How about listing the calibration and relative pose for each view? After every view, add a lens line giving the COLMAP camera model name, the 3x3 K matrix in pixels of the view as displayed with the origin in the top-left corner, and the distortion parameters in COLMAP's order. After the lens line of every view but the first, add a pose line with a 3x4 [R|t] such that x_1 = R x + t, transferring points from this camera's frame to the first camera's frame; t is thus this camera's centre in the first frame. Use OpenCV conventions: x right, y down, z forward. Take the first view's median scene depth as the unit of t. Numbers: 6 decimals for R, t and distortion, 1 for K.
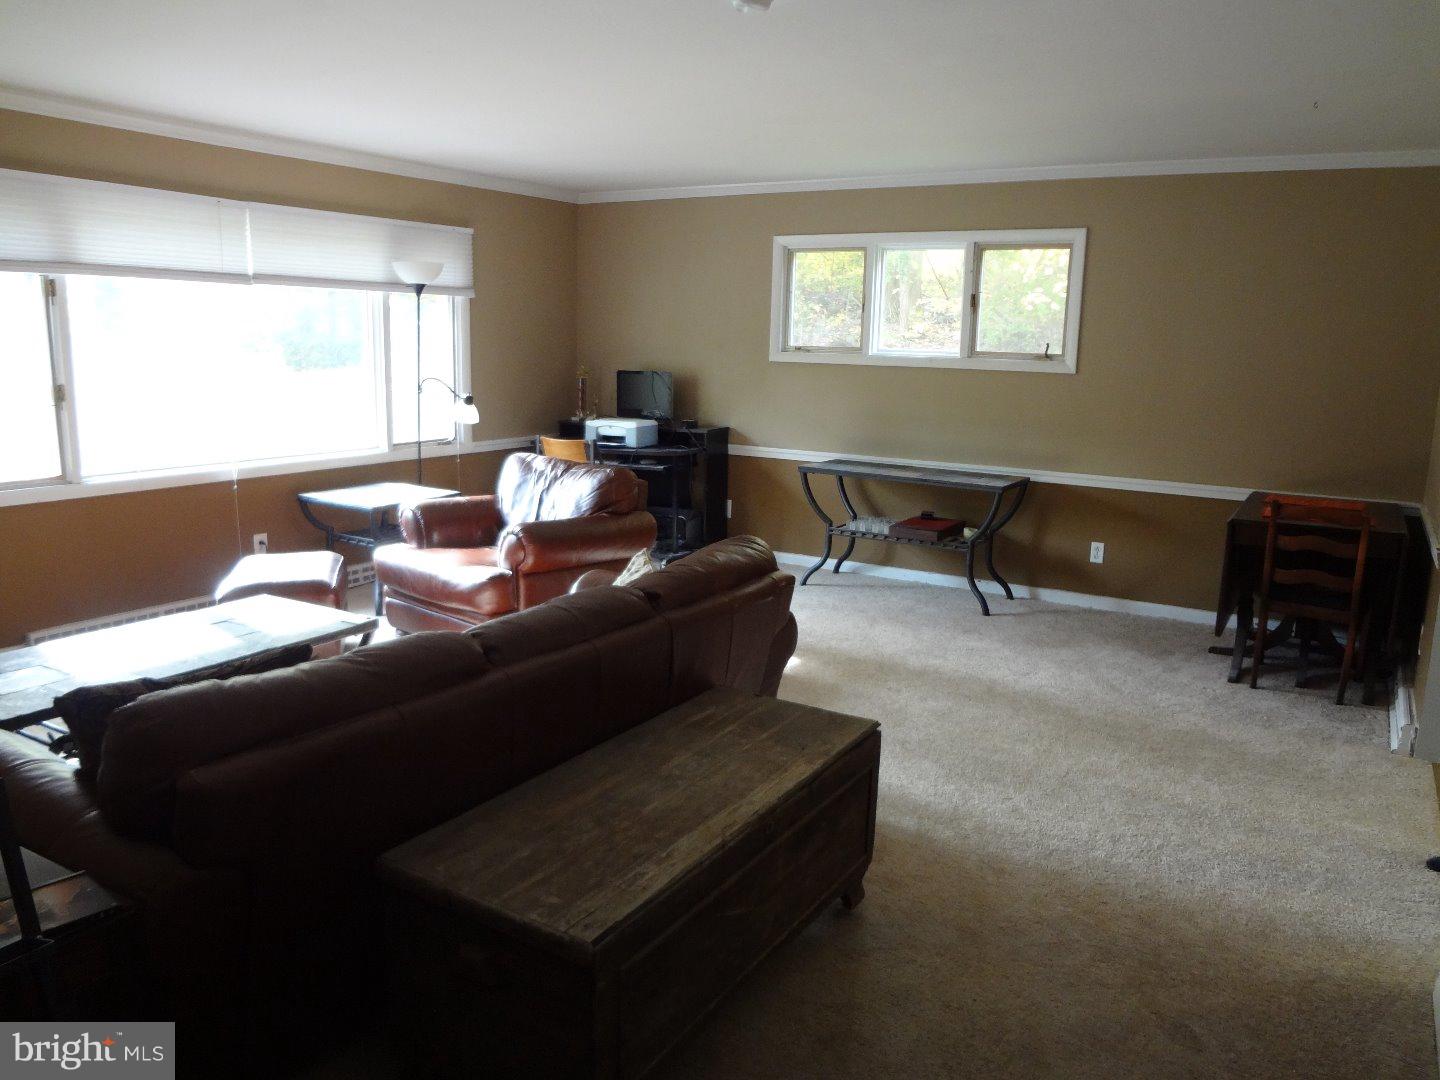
lens RADIAL K [[1068.5, 0, 720.0], [0, 1068.5, 540.0], [0, 0, 1]] dist [-0.047115, 0.005996]
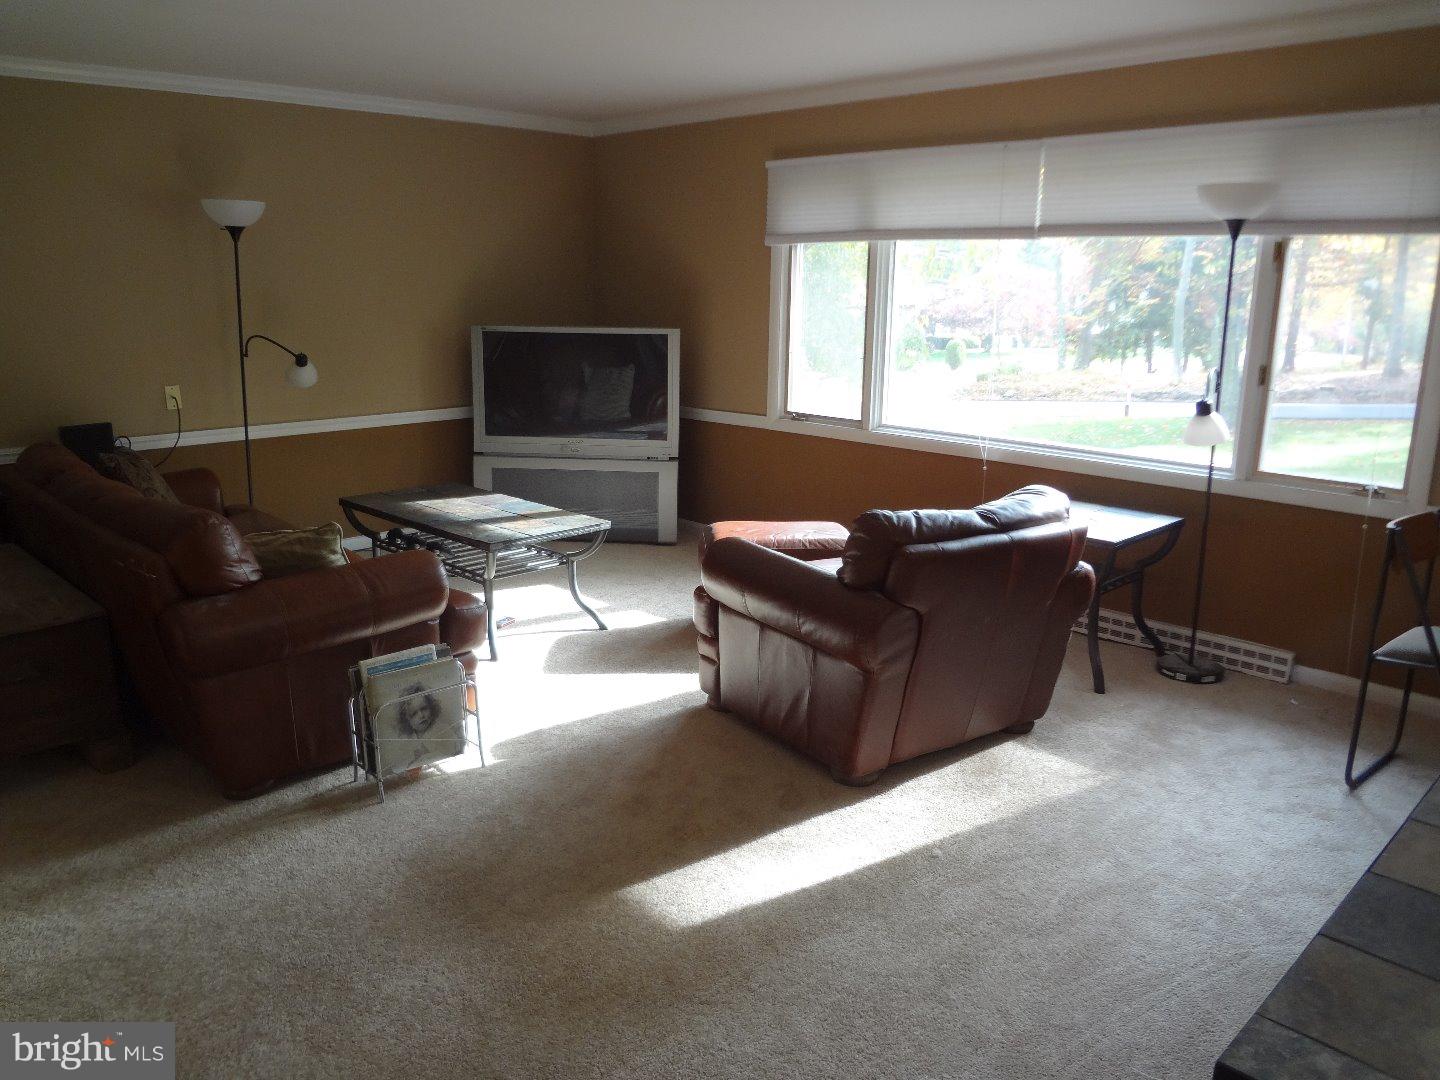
lens RADIAL K [[1068.5, 0, 720.0], [0, 1068.5, 540.0], [0, 0, 1]] dist [-0.047115, 0.005996]
pose [[-0.235704, 0.208645, -0.949163, 0.471582], [-0.192096, 0.947408, 0.255962, -0.181993], [0.952650, 0.242661, -0.183228, 0.974955]]
